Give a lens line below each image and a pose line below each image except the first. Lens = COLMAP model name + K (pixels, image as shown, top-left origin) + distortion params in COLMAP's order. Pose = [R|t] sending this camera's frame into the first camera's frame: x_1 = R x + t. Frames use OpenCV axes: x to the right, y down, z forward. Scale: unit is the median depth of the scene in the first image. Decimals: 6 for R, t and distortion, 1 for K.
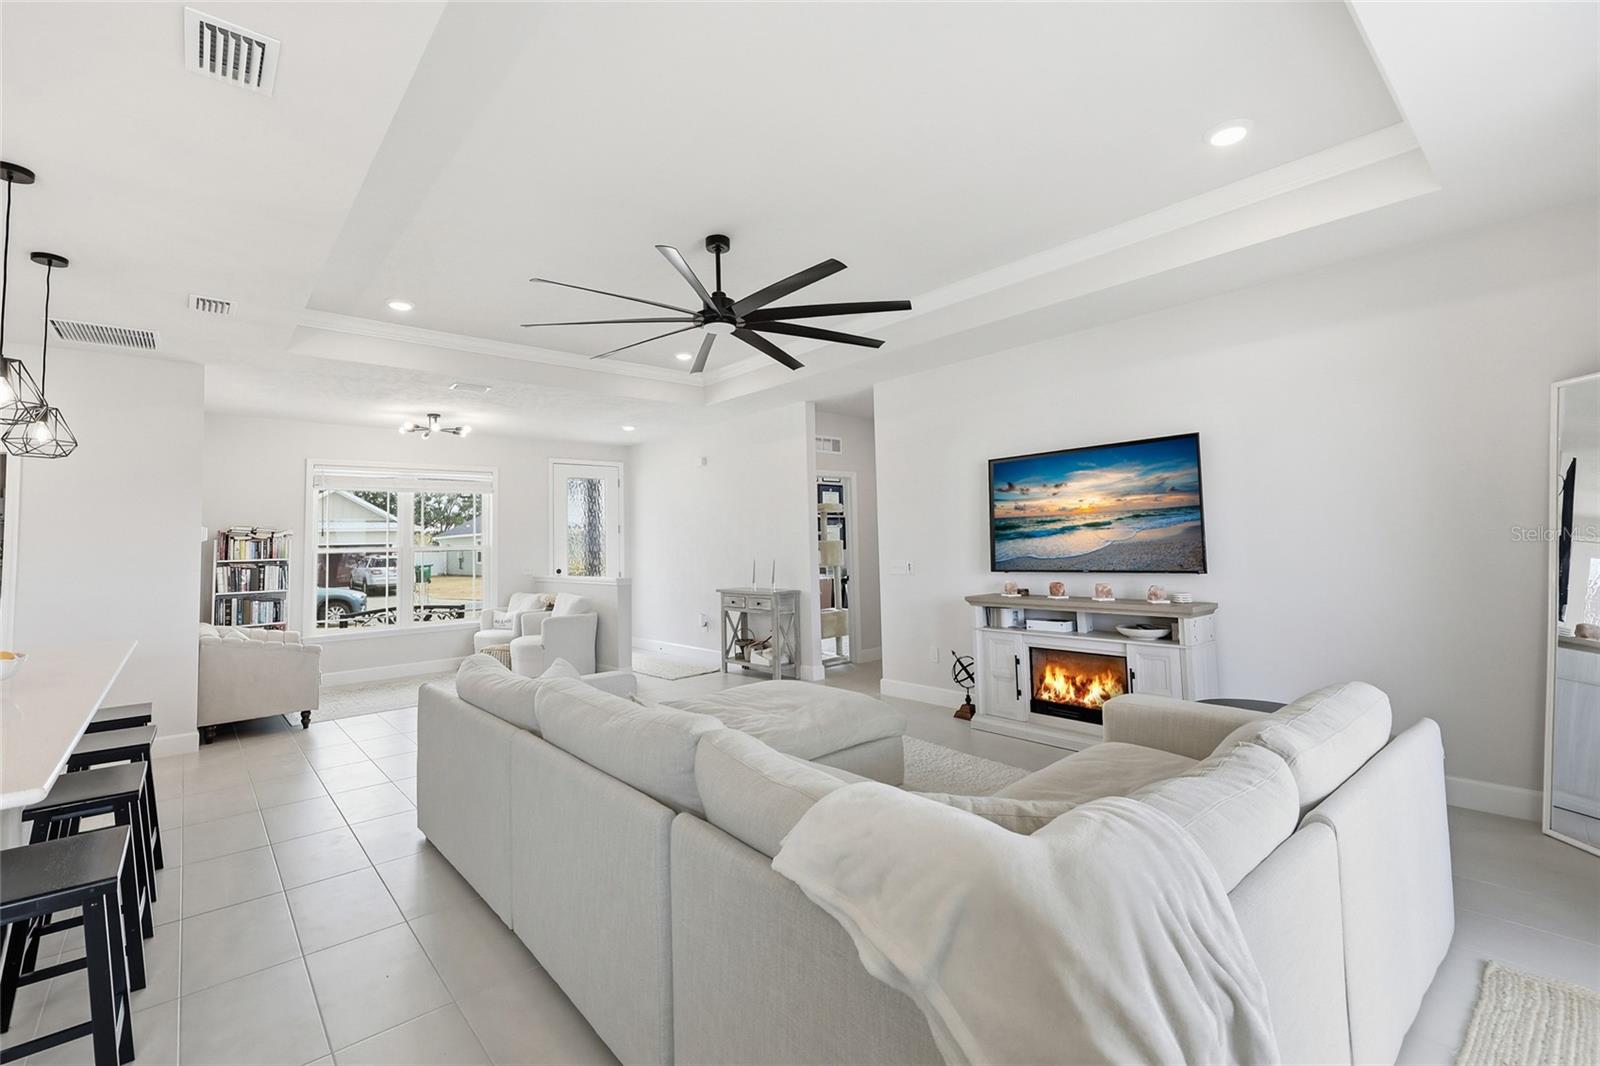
lens RADIAL K [[696.6, 0, 803.8], [0, 696.6, 520.3], [0, 0, 1]] dist [-0.004126, -0.000548]
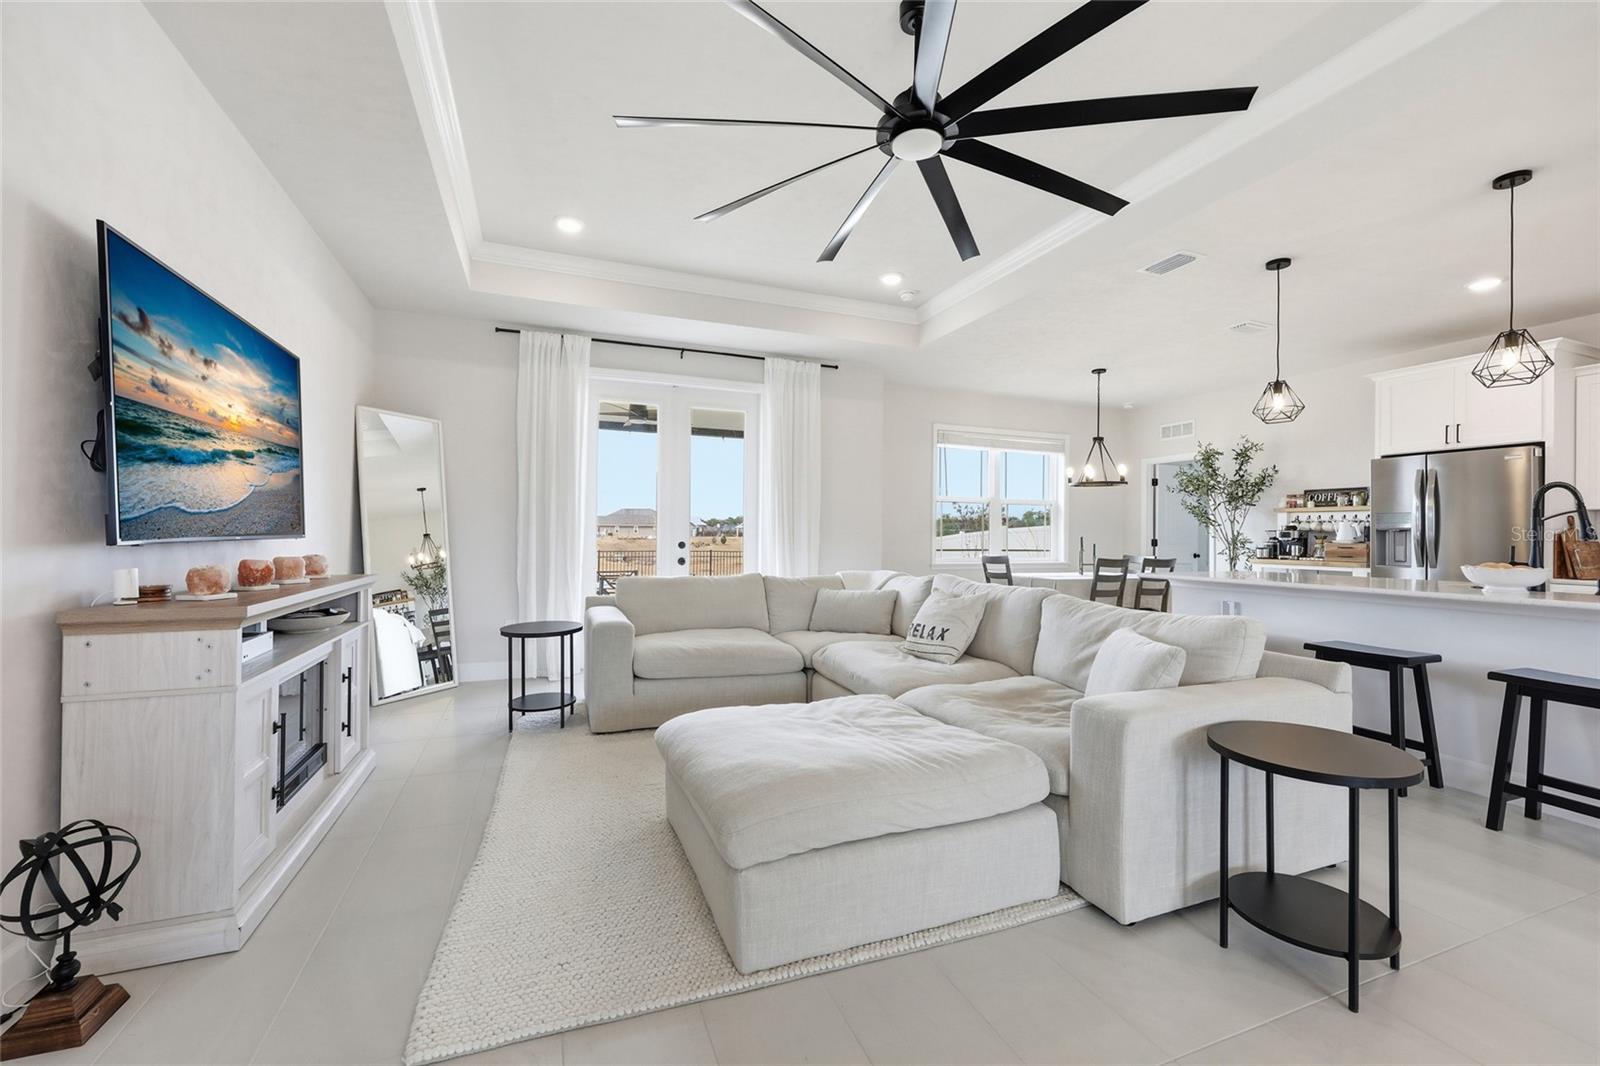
lens RADIAL K [[652.6, 0, 797.5], [0, 652.6, 523.5], [0, 0, 1]] dist [0.001977, -0.000884]
pose [[-0.944017, 0.023034, 0.329091, -0.158140], [0.006256, 0.998630, -0.051951, 0.084329], [-0.329836, -0.046984, -0.942868, 1.253424]]
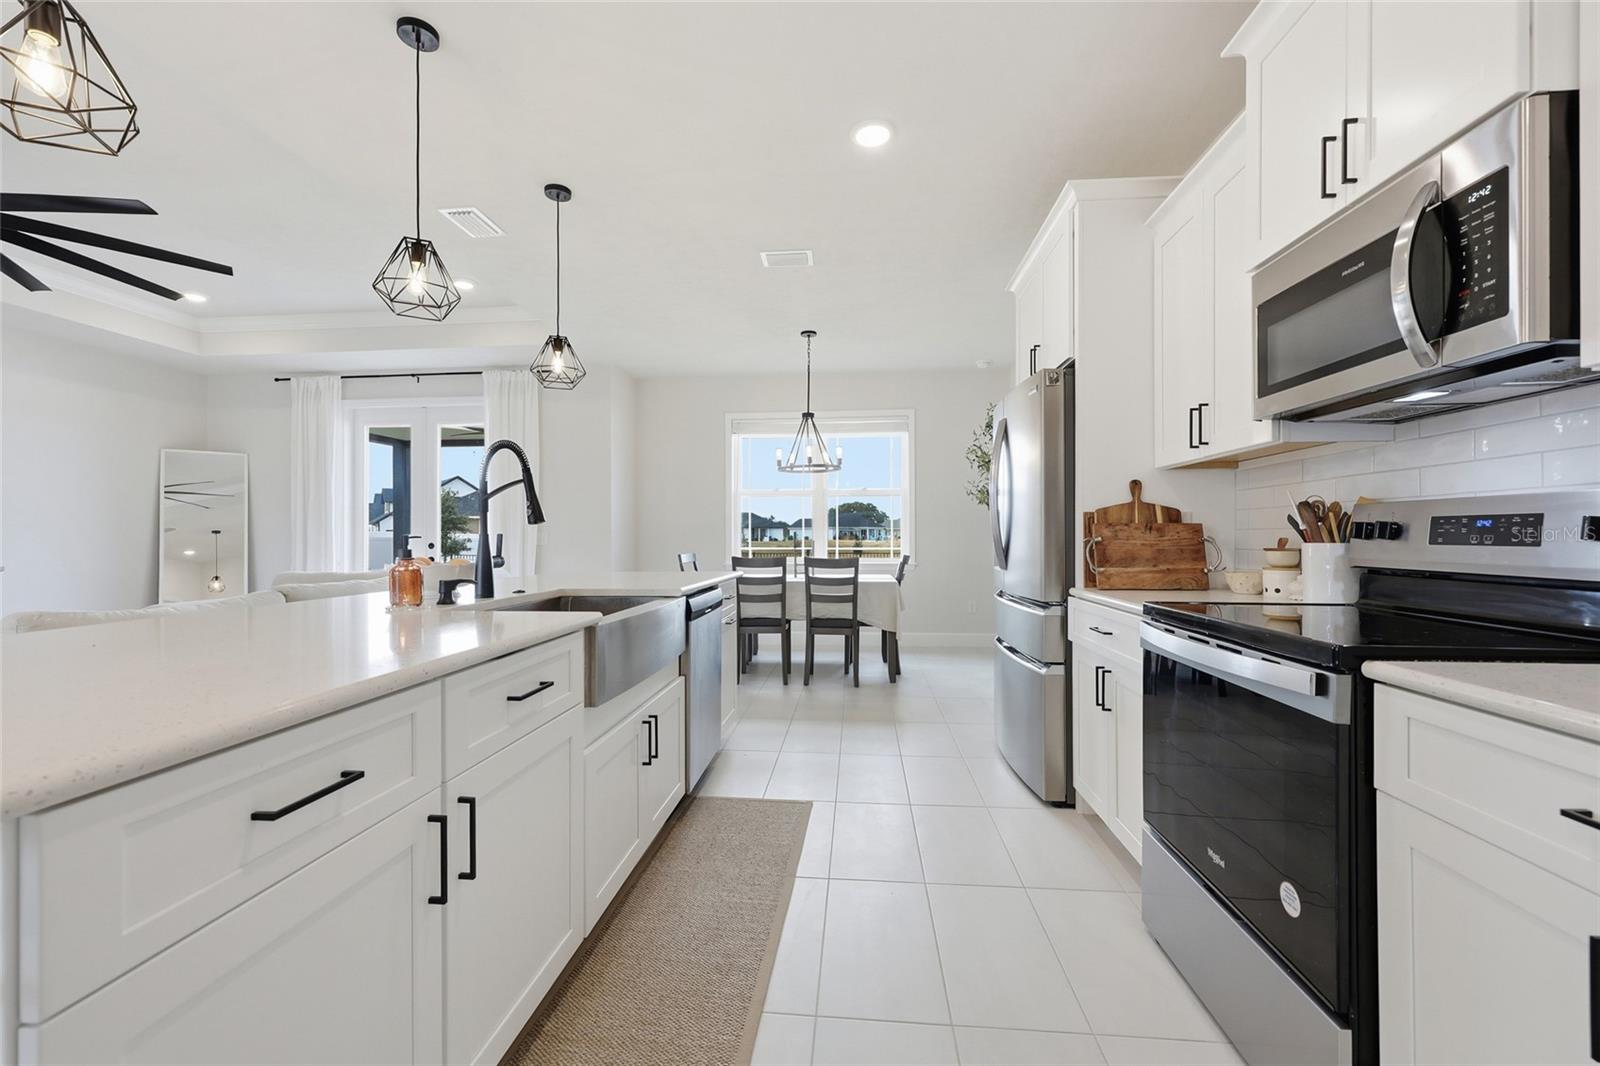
lens RADIAL K [[652.6, 0, 802.0], [0, 652.6, 533.9], [0, 0, 1]] dist [0.001977, -0.000884]
pose [[-0.691256, 0.033046, 0.721854, -1.062320], [0.002667, 0.999064, -0.043182, 0.098772], [-0.722605, -0.027924, -0.690697, 0.604323]]
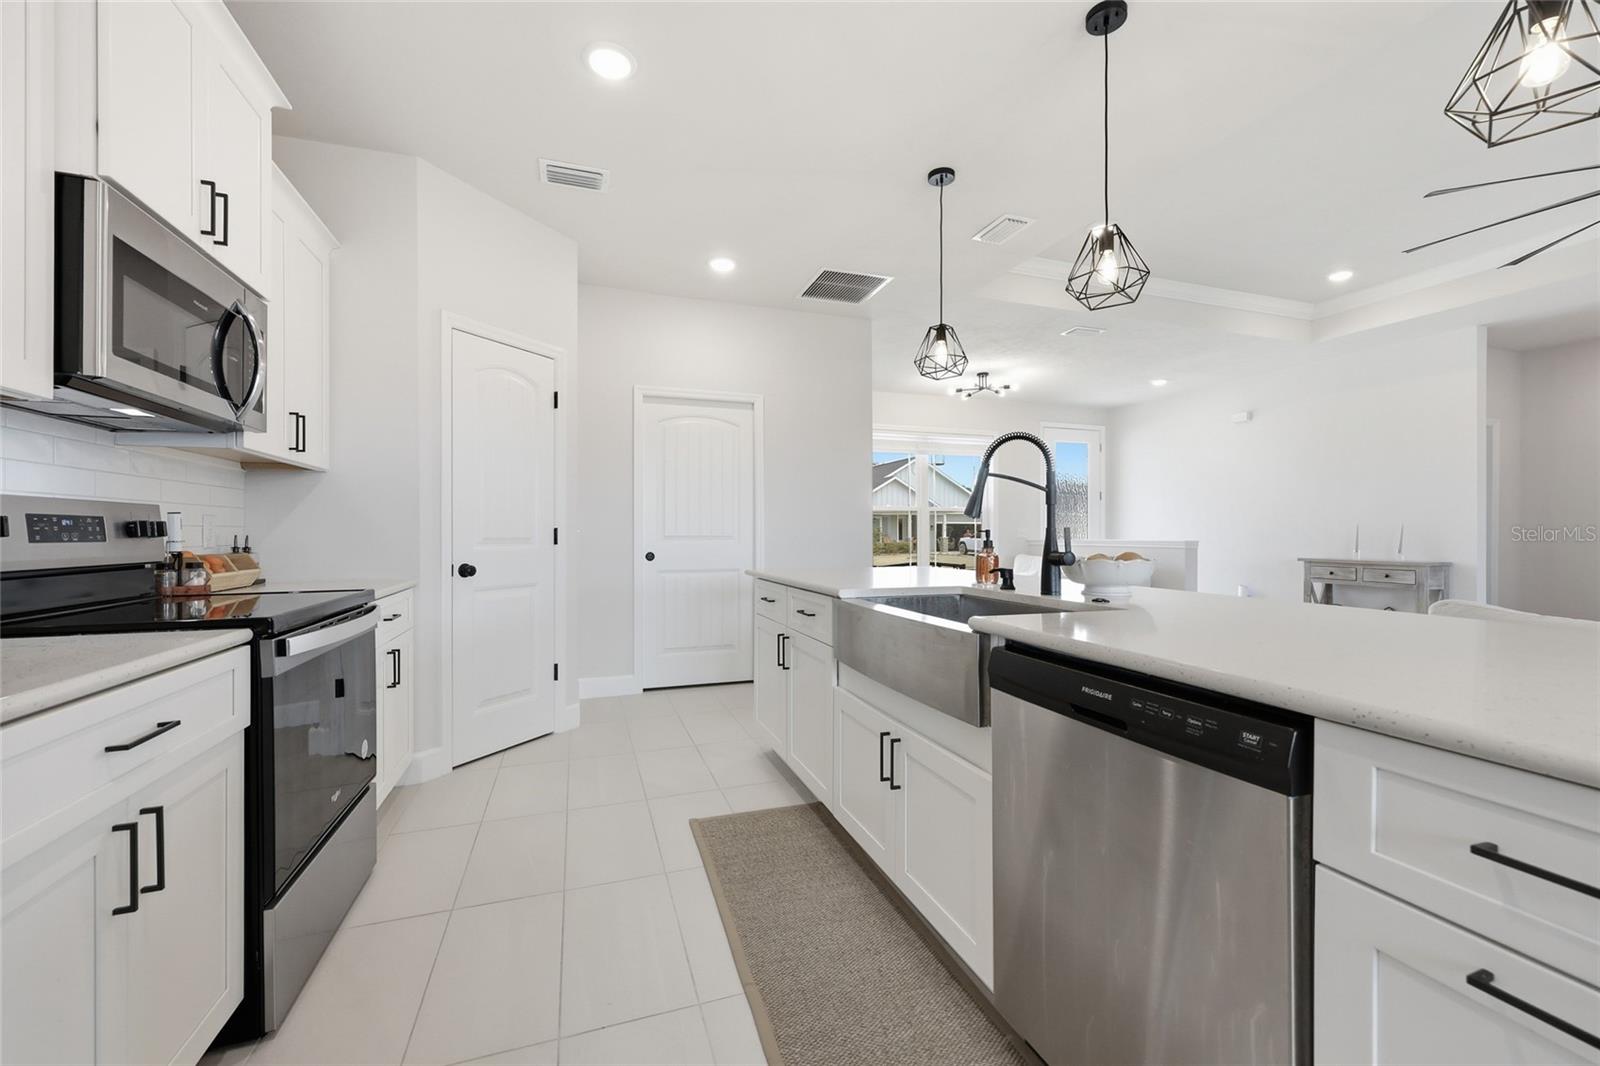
lens RADIAL K [[652.6, 0, 808.2], [0, 652.6, 532.3], [0, 0, 1]] dist [0.001977, -0.000884]
pose [[0.929263, 0.028086, -0.368350, -0.604584], [-0.015203, 0.999168, 0.037832, 0.069486], [0.369106, -0.029556, 0.928917, 0.021367]]
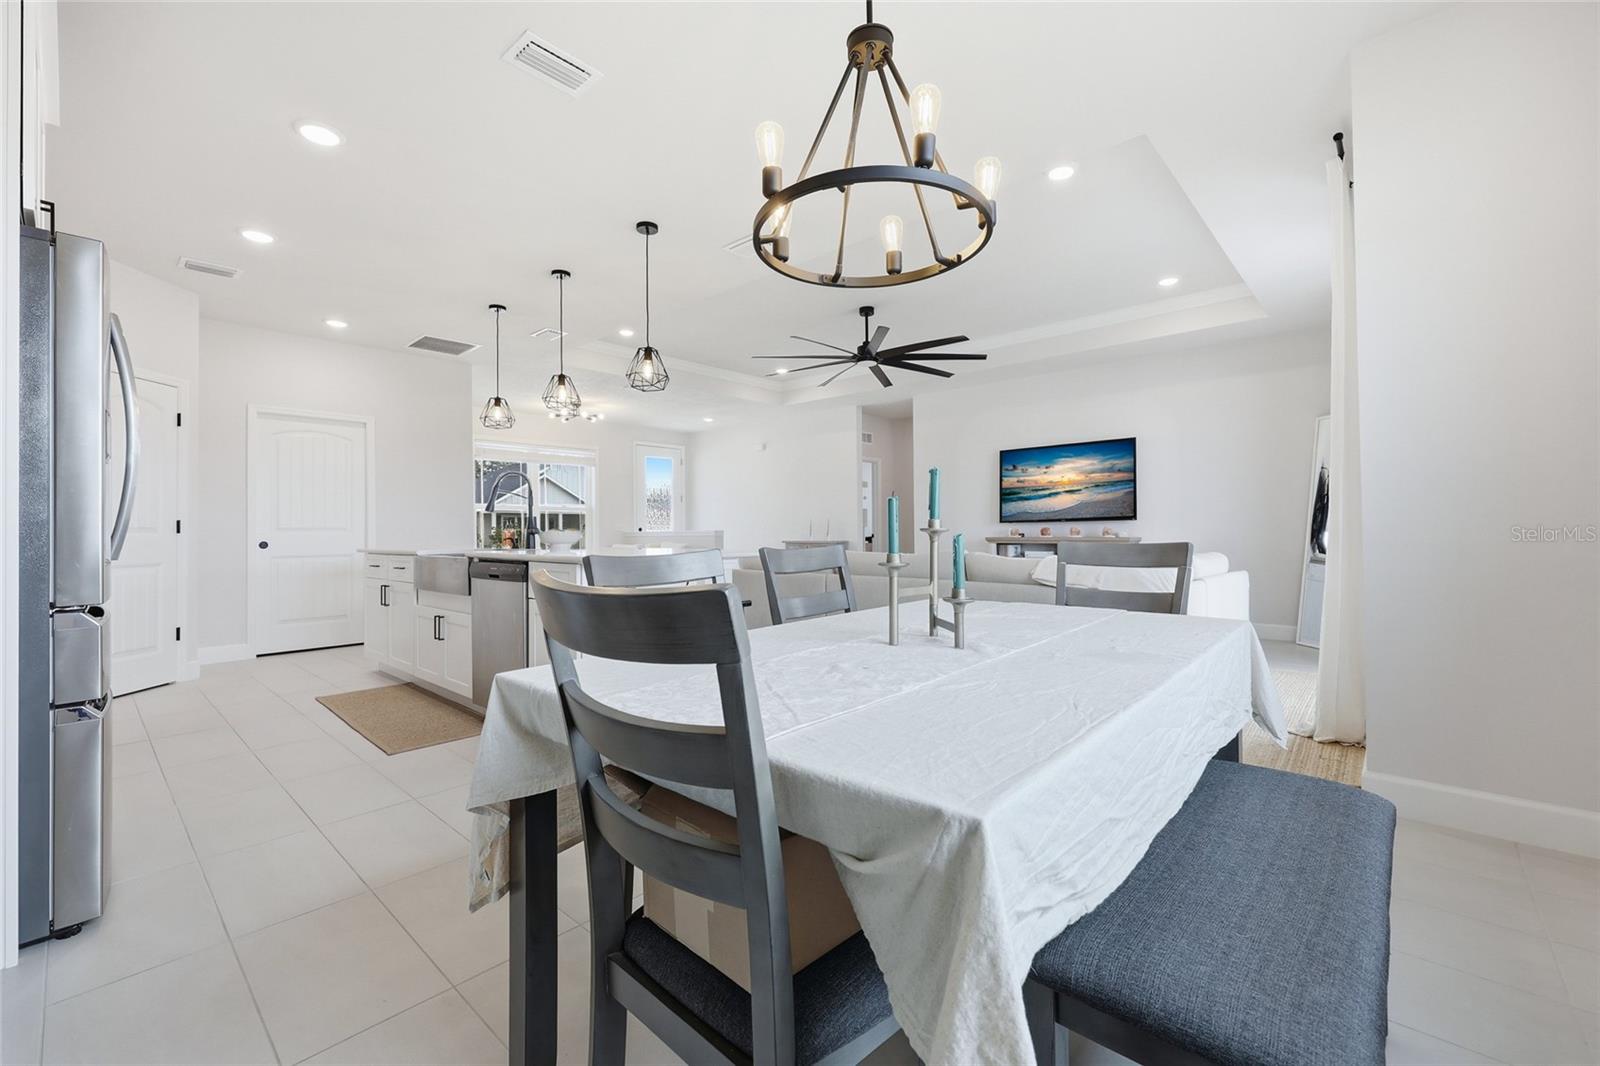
lens RADIAL K [[652.6, 0, 798.6], [0, 652.6, 527.4], [0, 0, 1]] dist [0.001977, -0.000884]
pose [[0.993386, 0.020207, 0.113029, -0.364550], [-0.023062, 0.999446, 0.024009, 0.064410], [-0.112482, -0.026456, 0.993302, -0.427493]]
